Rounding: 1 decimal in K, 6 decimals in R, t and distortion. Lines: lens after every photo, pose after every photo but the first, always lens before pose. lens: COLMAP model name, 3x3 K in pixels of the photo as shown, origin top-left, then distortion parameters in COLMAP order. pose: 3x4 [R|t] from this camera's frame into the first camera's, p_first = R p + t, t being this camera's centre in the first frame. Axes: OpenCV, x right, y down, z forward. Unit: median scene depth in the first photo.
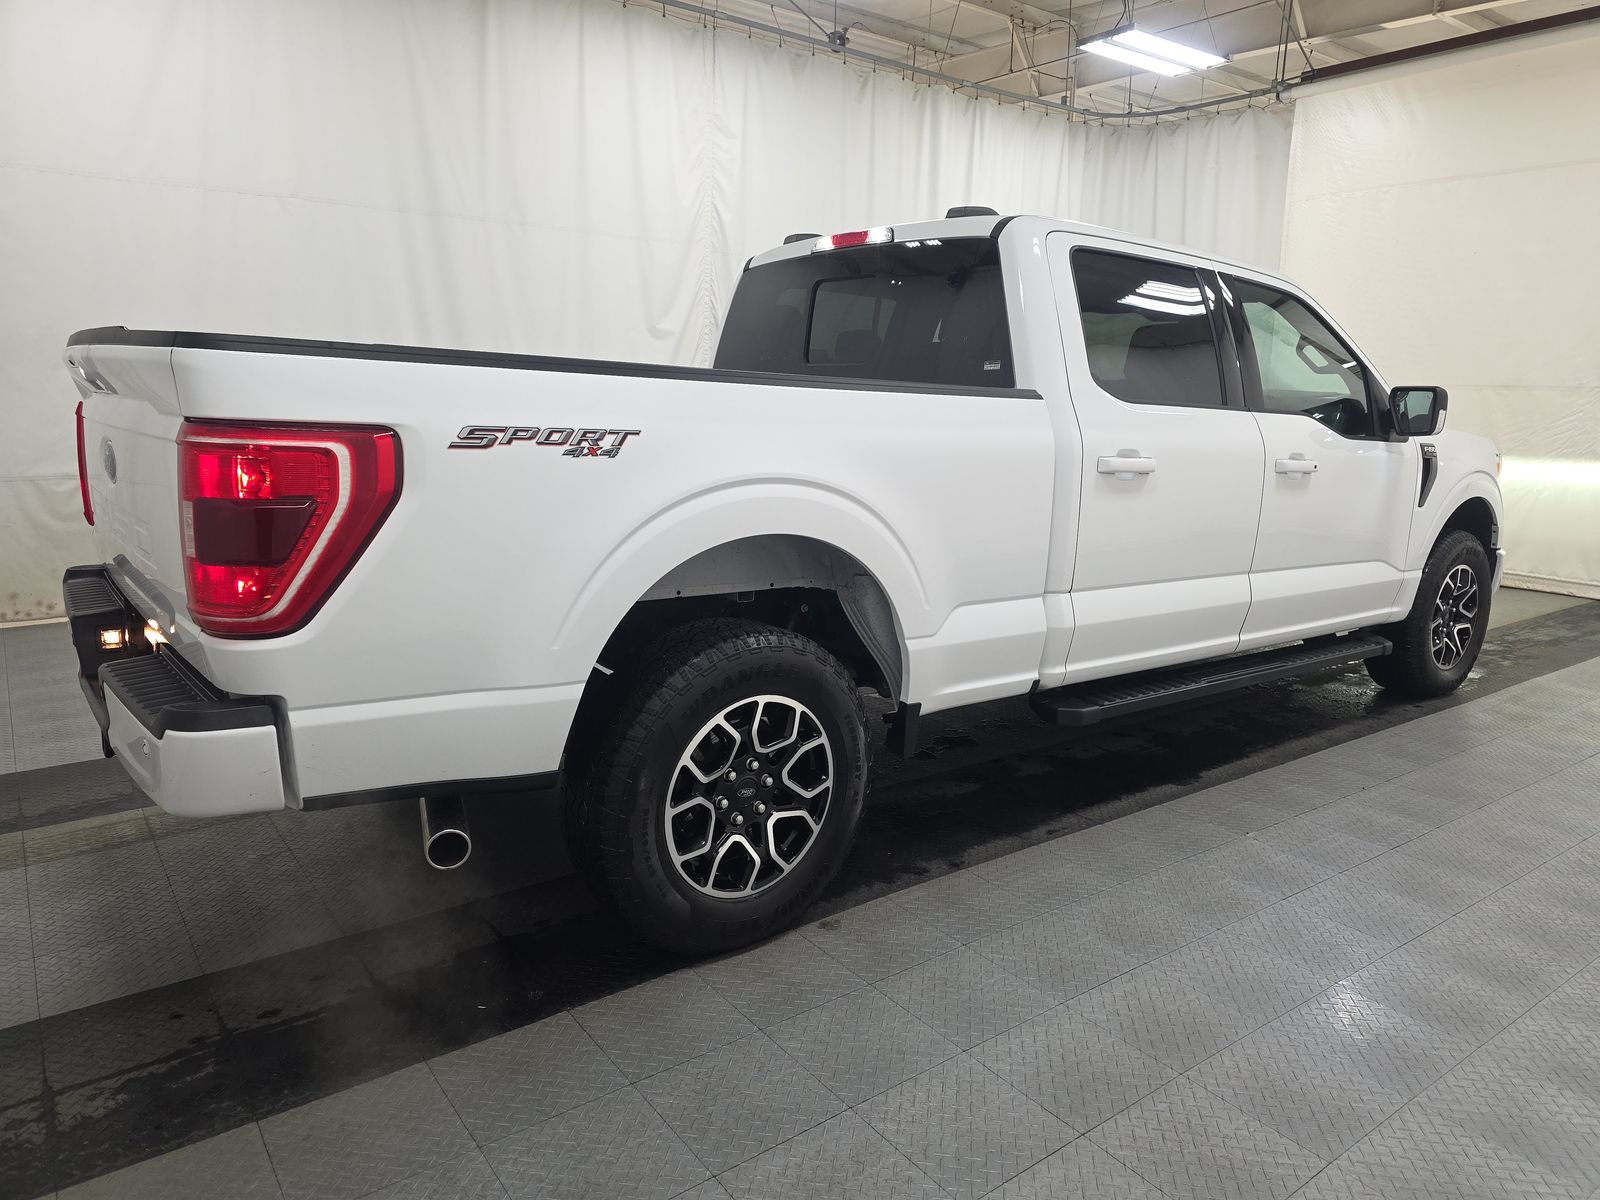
lens RADIAL K [[1061.5, 0, 799.2], [0, 1061.5, 590.3], [0, 0, 1]] dist [0.000702, -0.006385]
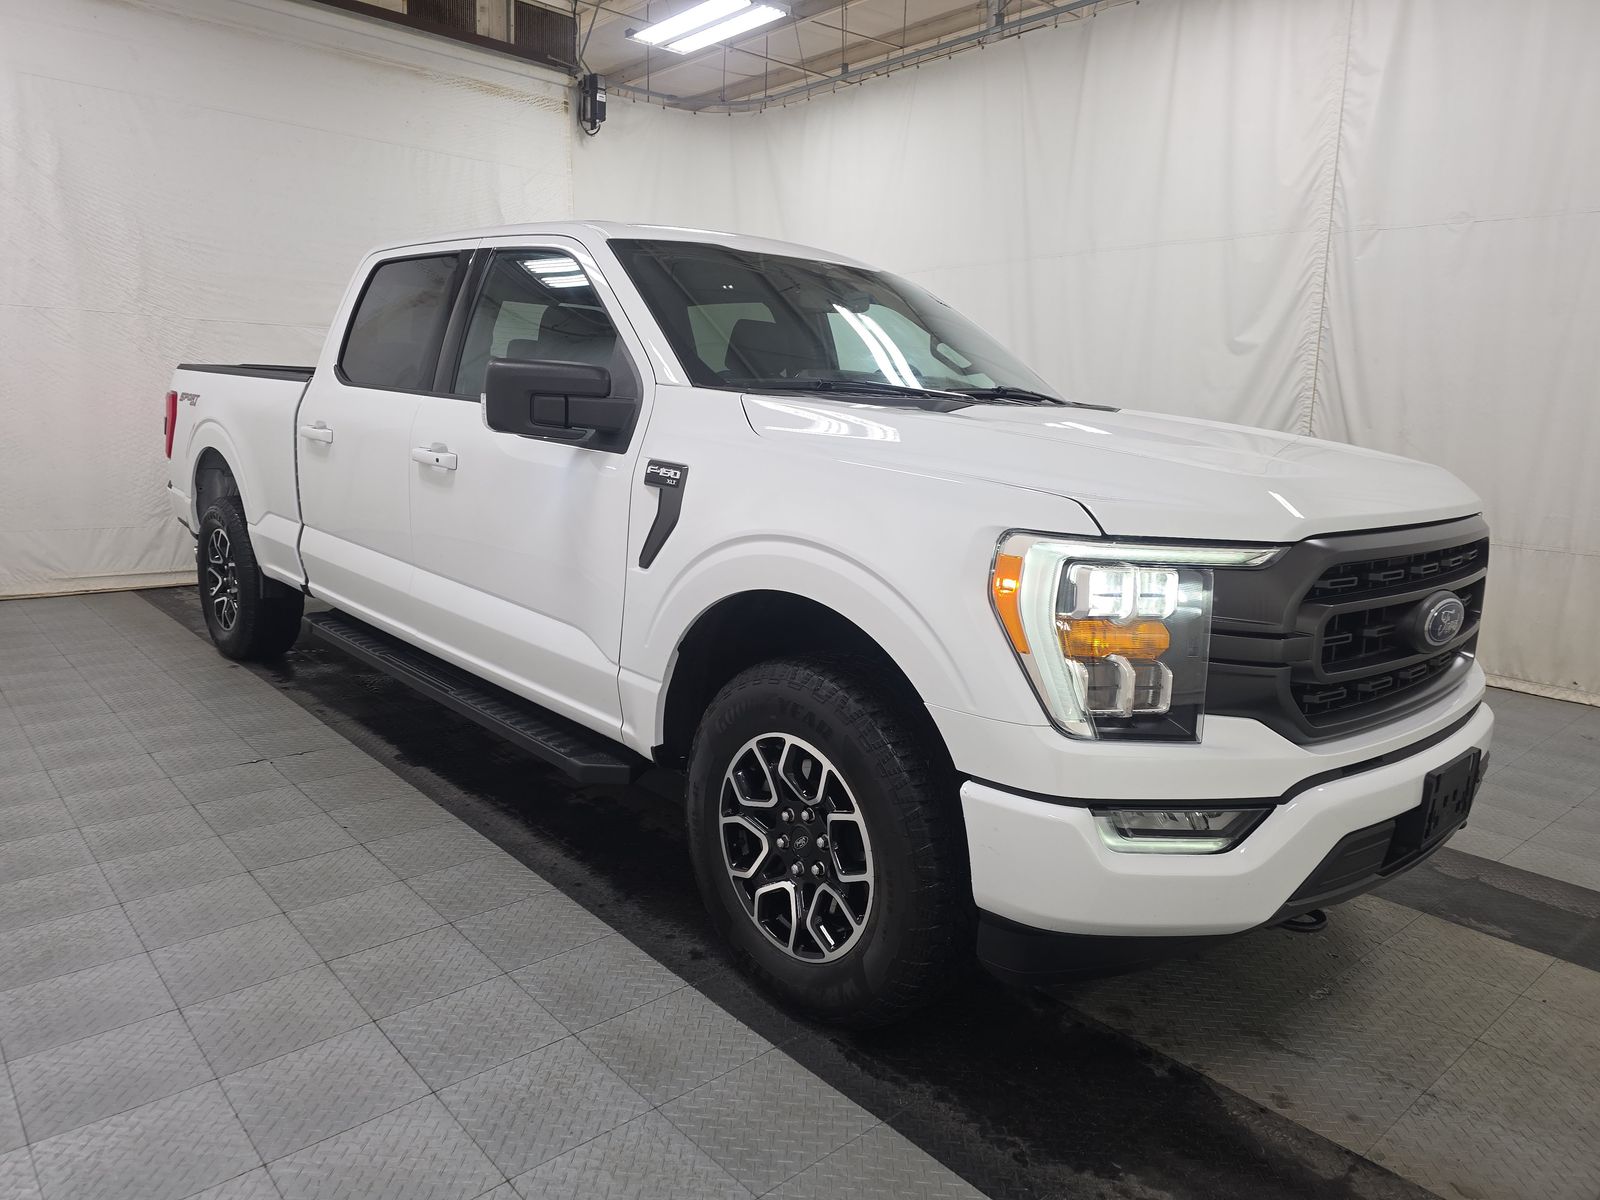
lens RADIAL K [[1061.5, 0, 799.1], [0, 1061.5, 603.1], [0, 0, 1]] dist [0.000702, -0.006385]
pose [[0.095408, 0.156553, -0.983051, 1.262289], [-0.206800, 0.969127, 0.134265, -0.164955], [0.973720, 0.190485, 0.124838, 1.110725]]
